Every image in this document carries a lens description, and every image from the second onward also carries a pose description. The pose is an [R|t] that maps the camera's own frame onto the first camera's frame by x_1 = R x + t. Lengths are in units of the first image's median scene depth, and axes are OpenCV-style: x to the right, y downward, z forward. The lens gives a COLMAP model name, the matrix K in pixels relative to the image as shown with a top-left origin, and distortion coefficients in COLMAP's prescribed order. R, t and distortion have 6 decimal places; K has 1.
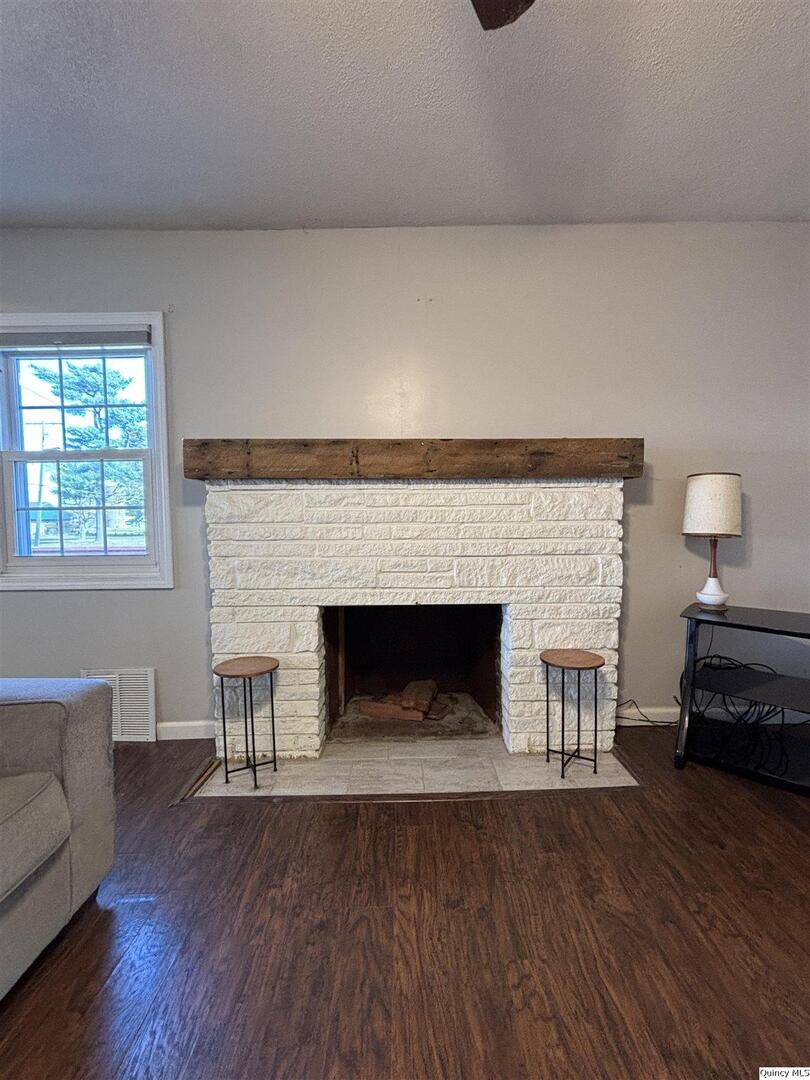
lens RADIAL K [[502.6, 0, 406.4], [0, 502.6, 536.2], [0, 0, 1]] dist [0.006285, 0.000078]
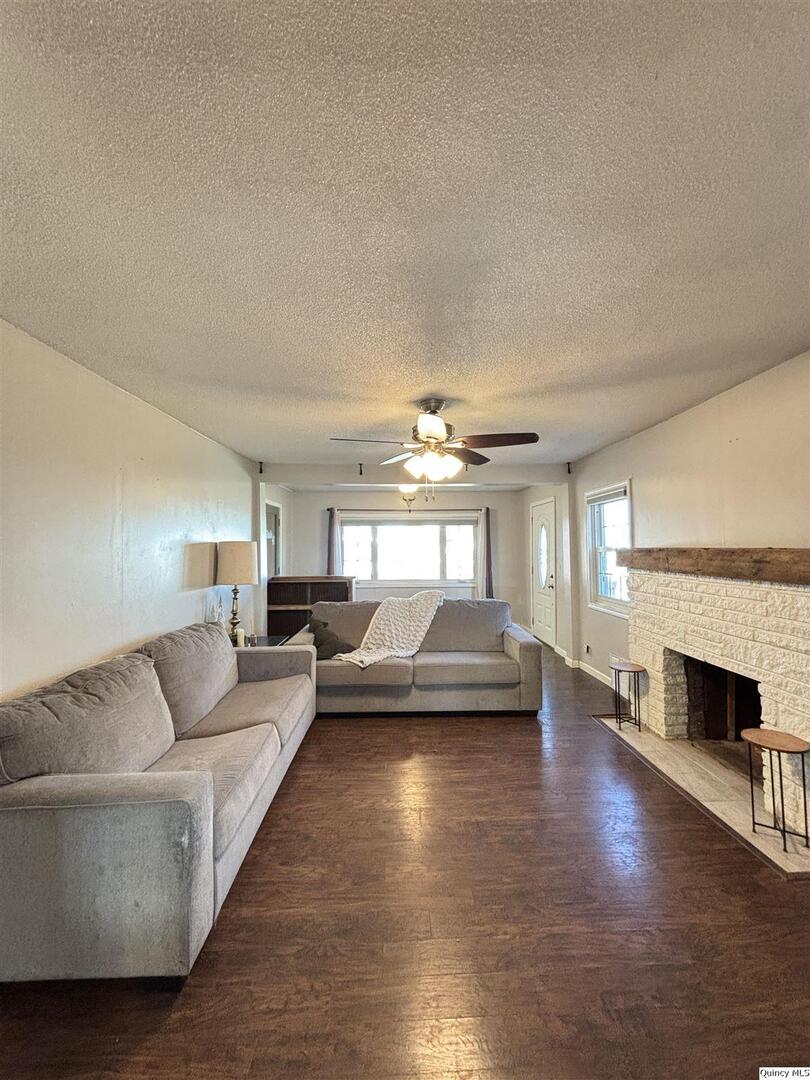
lens RADIAL K [[438.4, 0, 407.3], [0, 438.4, 535.7], [0, 0, 1]] dist [-0.008277, 0.001857]
pose [[0.015077, -0.016807, -0.999745, 1.269241], [-0.031039, 0.999369, -0.017268, -0.175834], [0.999404, 0.031292, 0.014546, 0.123935]]
